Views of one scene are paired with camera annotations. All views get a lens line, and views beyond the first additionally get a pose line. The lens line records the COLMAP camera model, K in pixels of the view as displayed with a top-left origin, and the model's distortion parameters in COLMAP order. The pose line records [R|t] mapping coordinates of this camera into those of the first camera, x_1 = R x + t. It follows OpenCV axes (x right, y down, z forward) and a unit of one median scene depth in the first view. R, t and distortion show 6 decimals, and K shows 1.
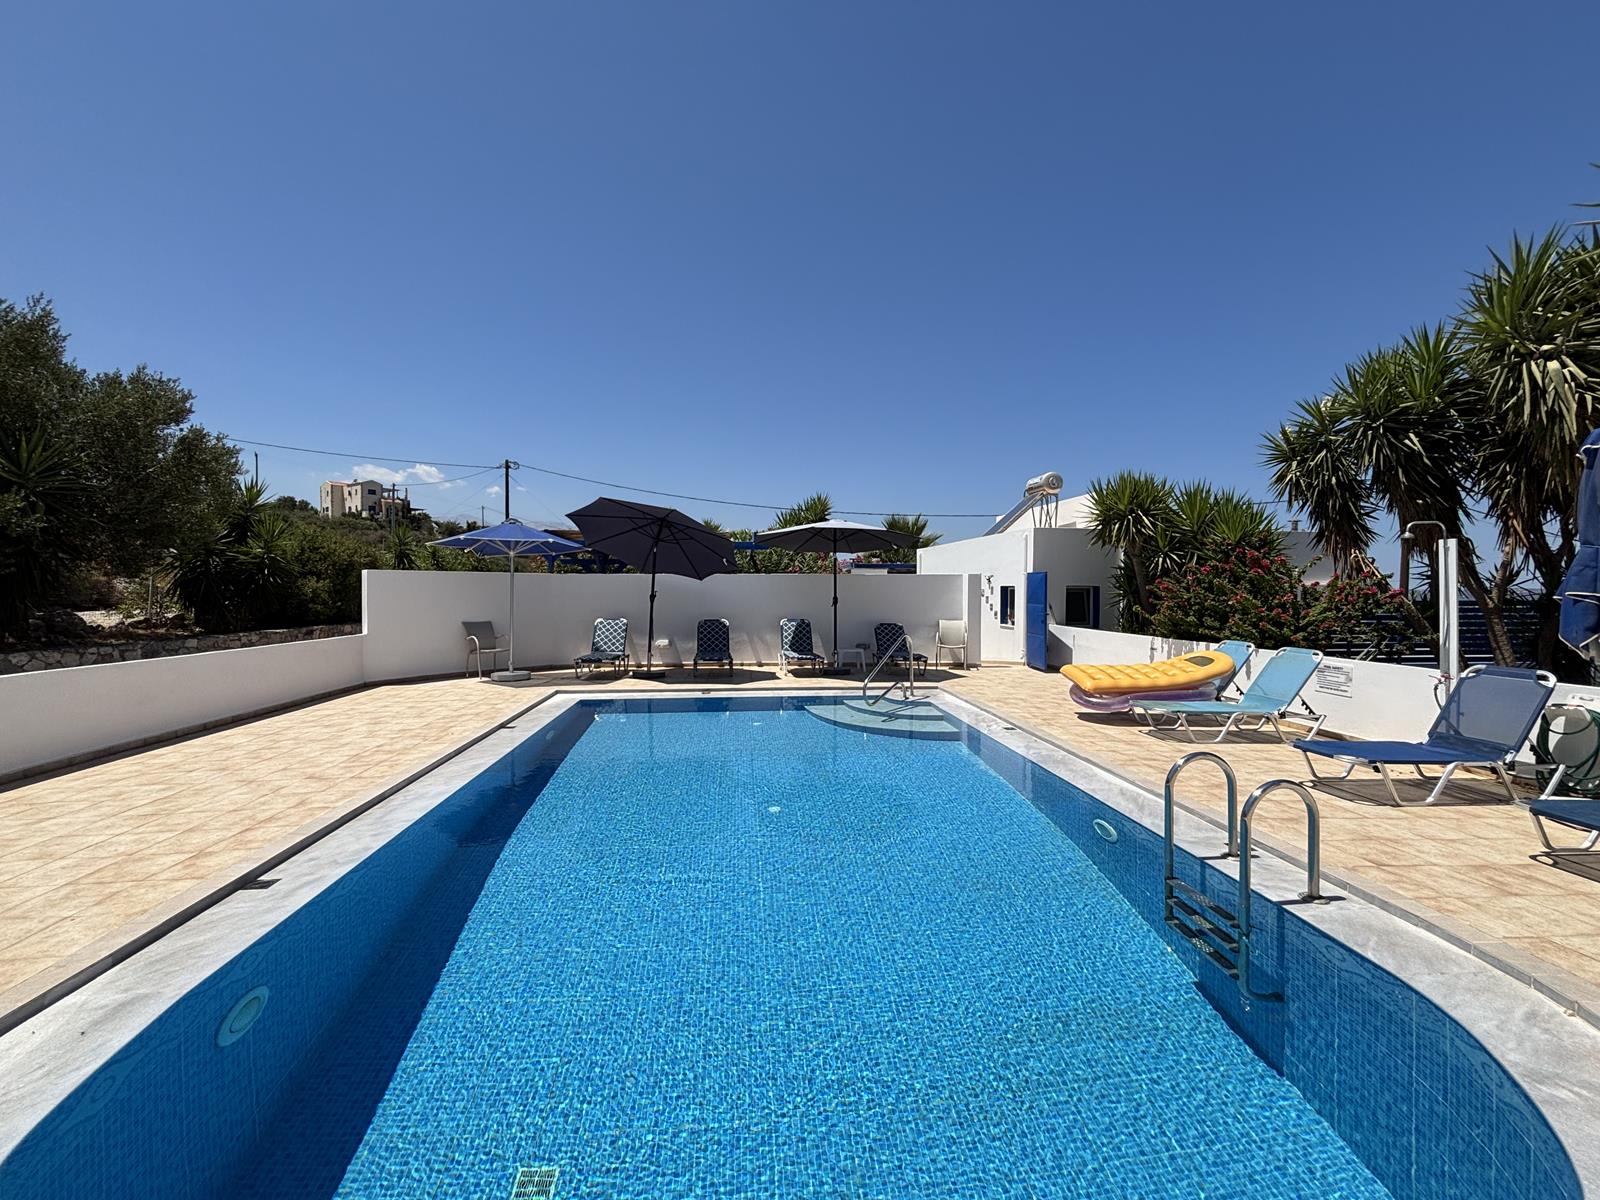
lens RADIAL K [[653.1, 0, 796.4], [0, 653.1, 599.6], [0, 0, 1]] dist [-0.000333, 0.000024]
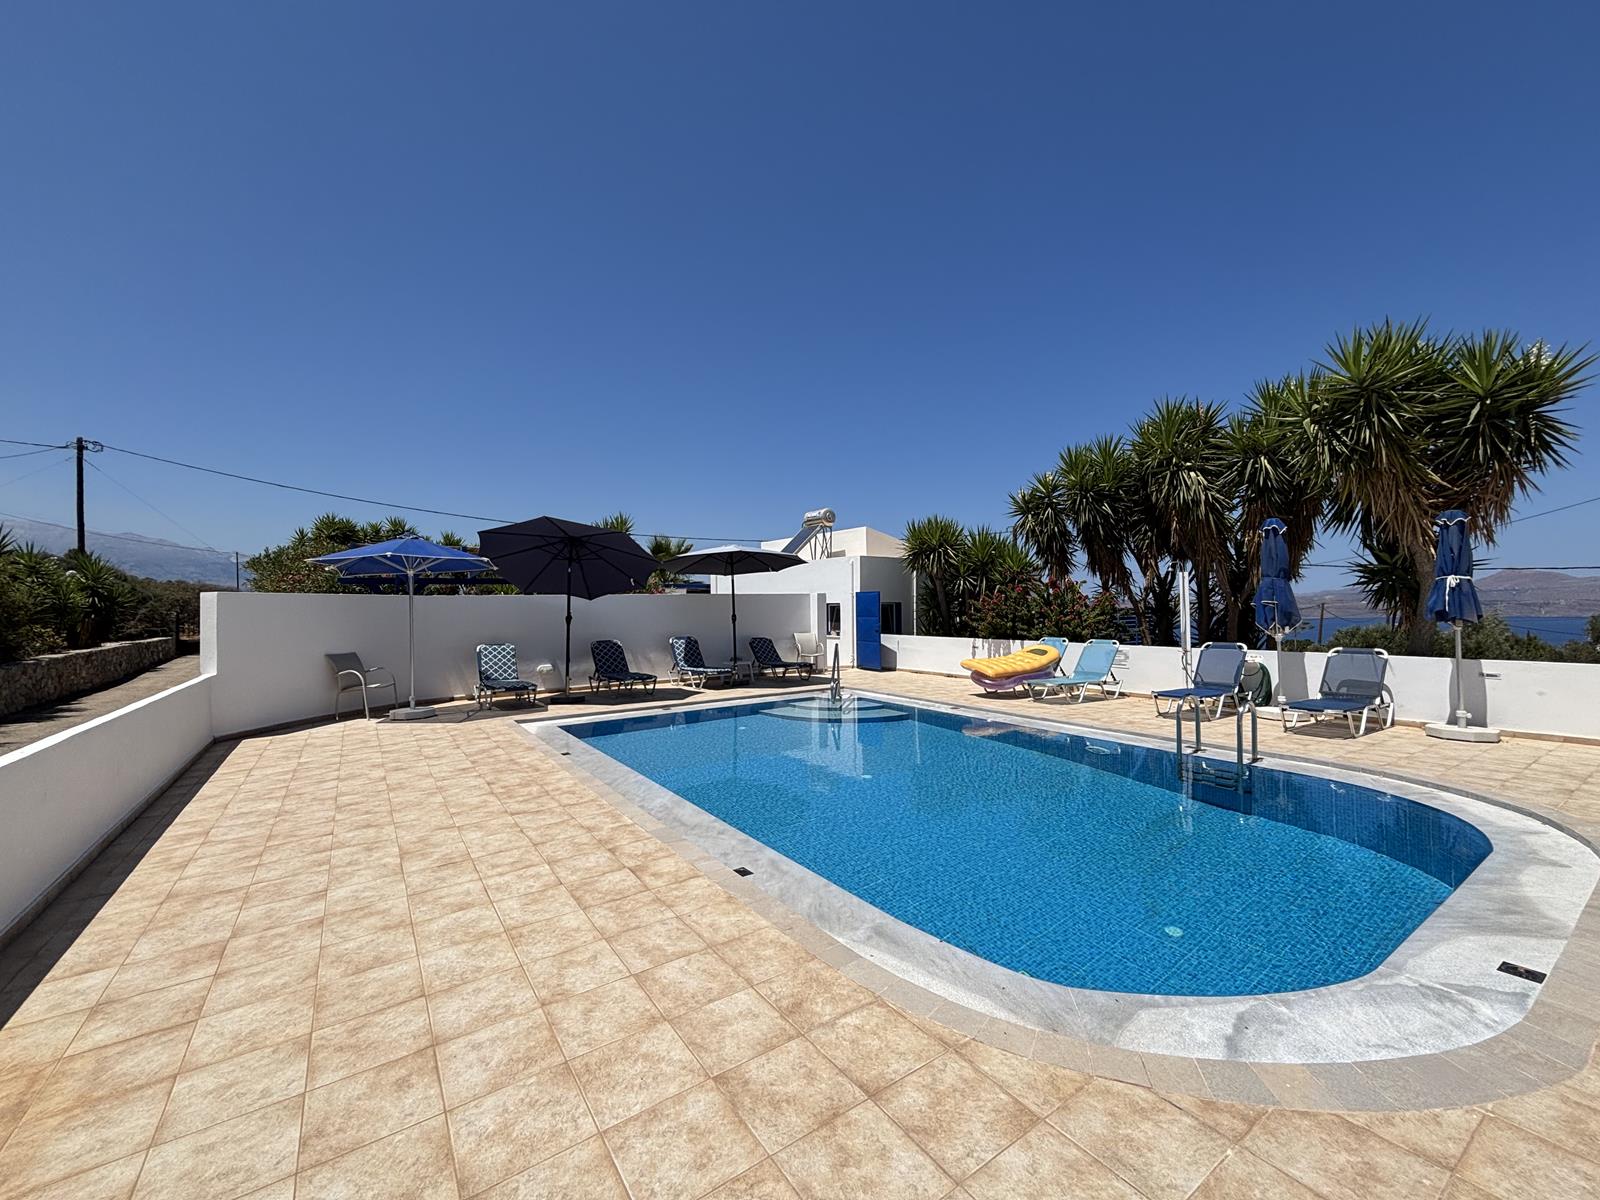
lens RADIAL K [[653.1, 0, 796.4], [0, 653.1, 599.6], [0, 0, 1]] dist [-0.000333, 0.000024]
pose [[0.876284, -0.010607, 0.481679, -0.423485], [0.024153, 0.999468, -0.021930, -0.003638], [-0.481190, 0.030850, 0.876073, -0.018598]]
